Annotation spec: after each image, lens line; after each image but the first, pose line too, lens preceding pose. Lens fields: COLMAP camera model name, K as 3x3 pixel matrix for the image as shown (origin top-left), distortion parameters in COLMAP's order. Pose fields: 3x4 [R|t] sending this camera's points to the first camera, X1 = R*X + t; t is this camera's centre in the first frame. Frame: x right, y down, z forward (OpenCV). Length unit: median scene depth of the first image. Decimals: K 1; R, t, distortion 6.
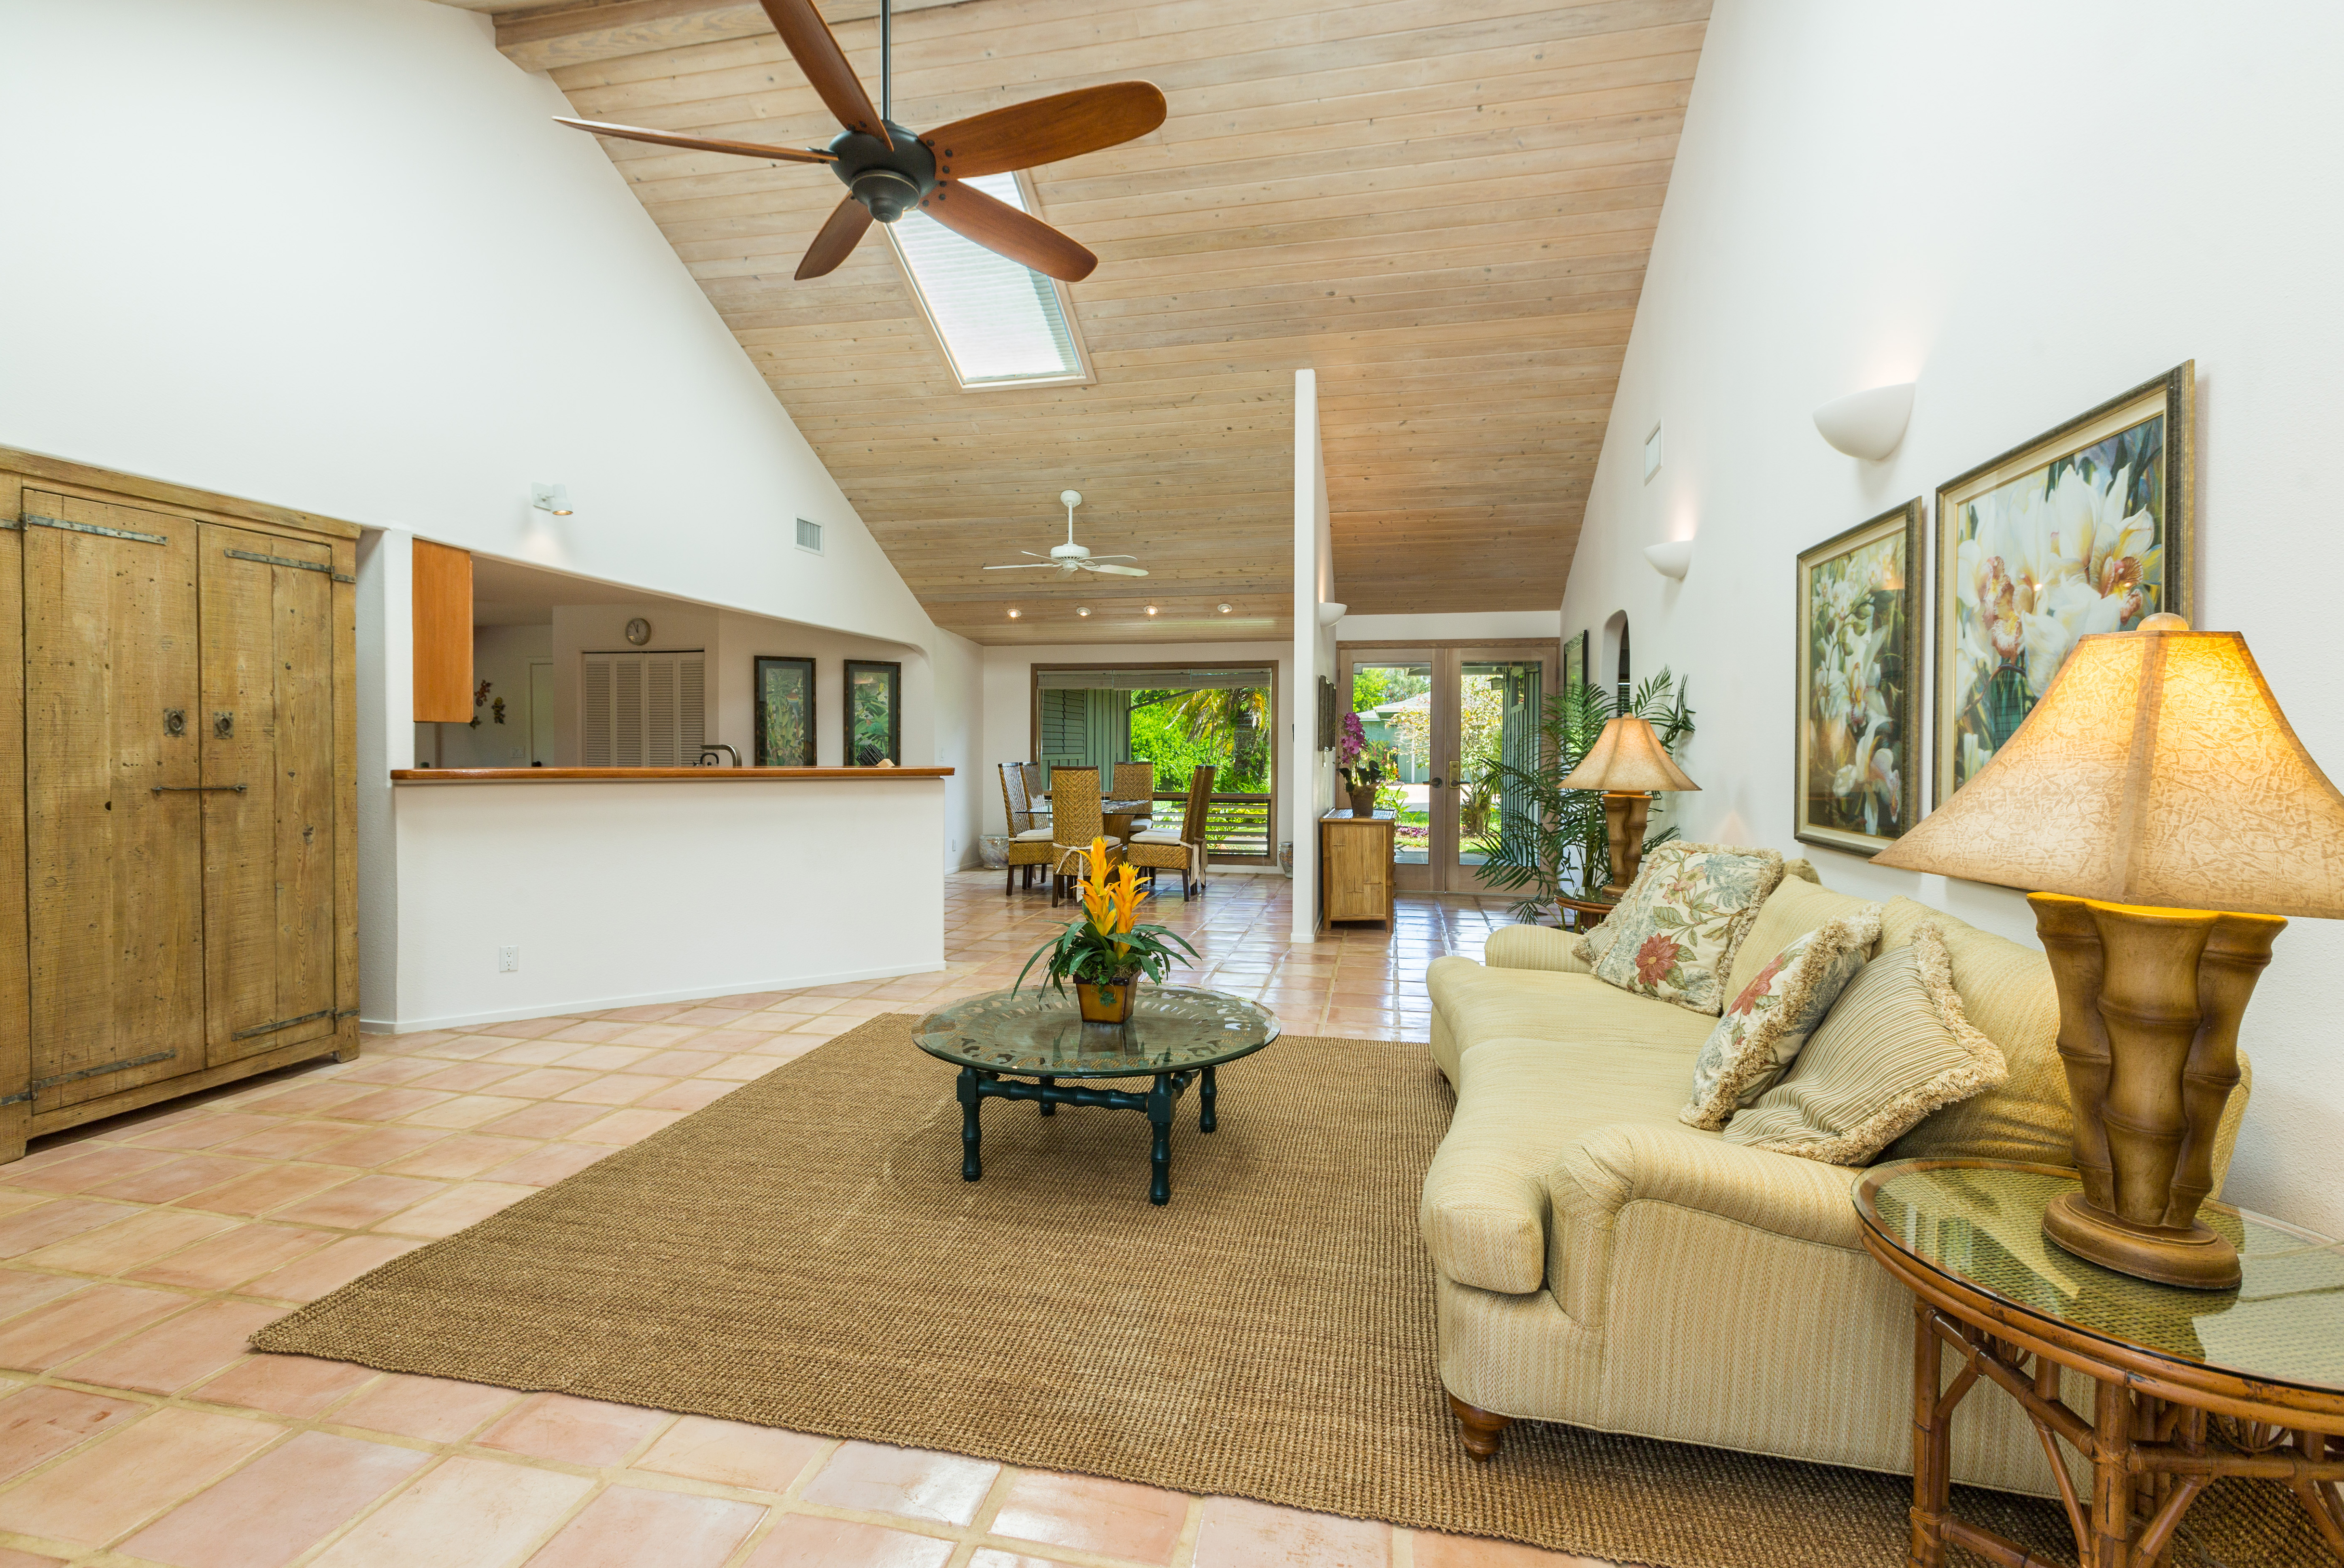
lens RADIAL K [[1073.7, 0, 1171.5], [0, 1073.7, 767.8], [0, 0, 1]] dist [-0.000715, -0.000043]
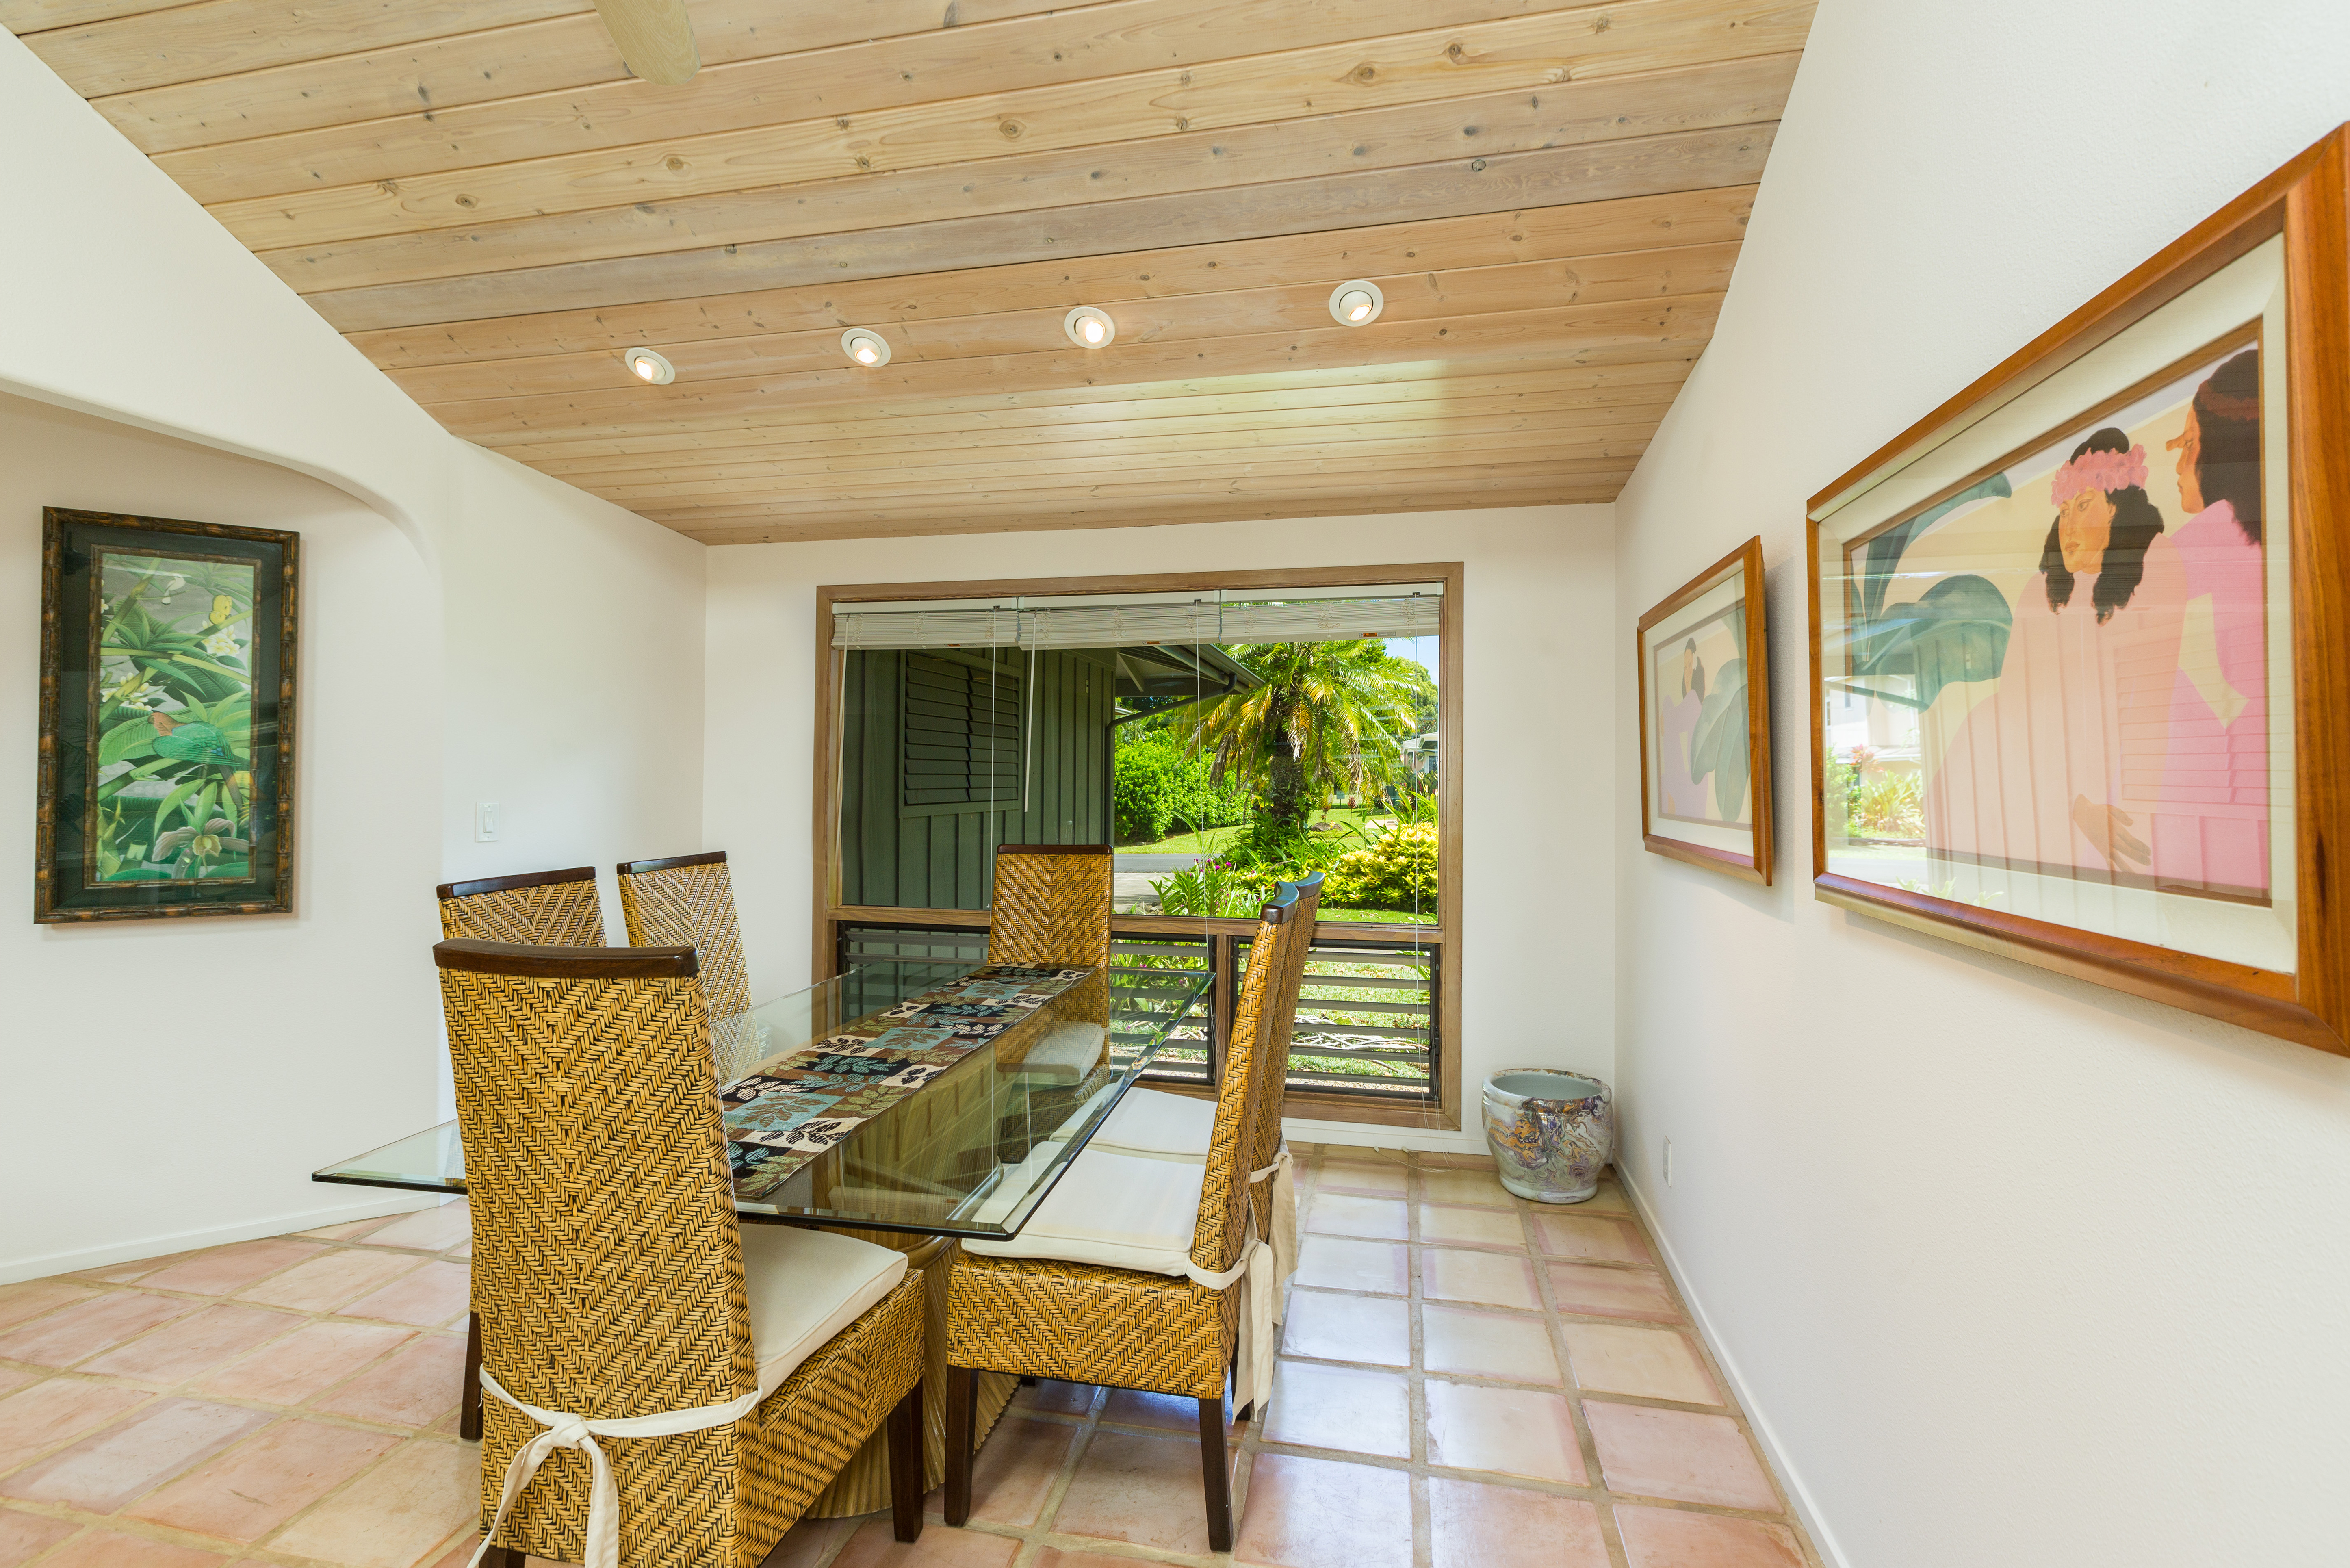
lens RADIAL K [[1076.6, 0, 1177.0], [0, 1076.6, 776.6], [0, 0, 1]] dist [-0.000715, -0.000043]
pose [[0.999975, 0.002237, -0.006766, 0.005766], [-0.002376, 0.999784, -0.020665, -0.021756], [0.006718, 0.020680, 0.999764, 0.697127]]
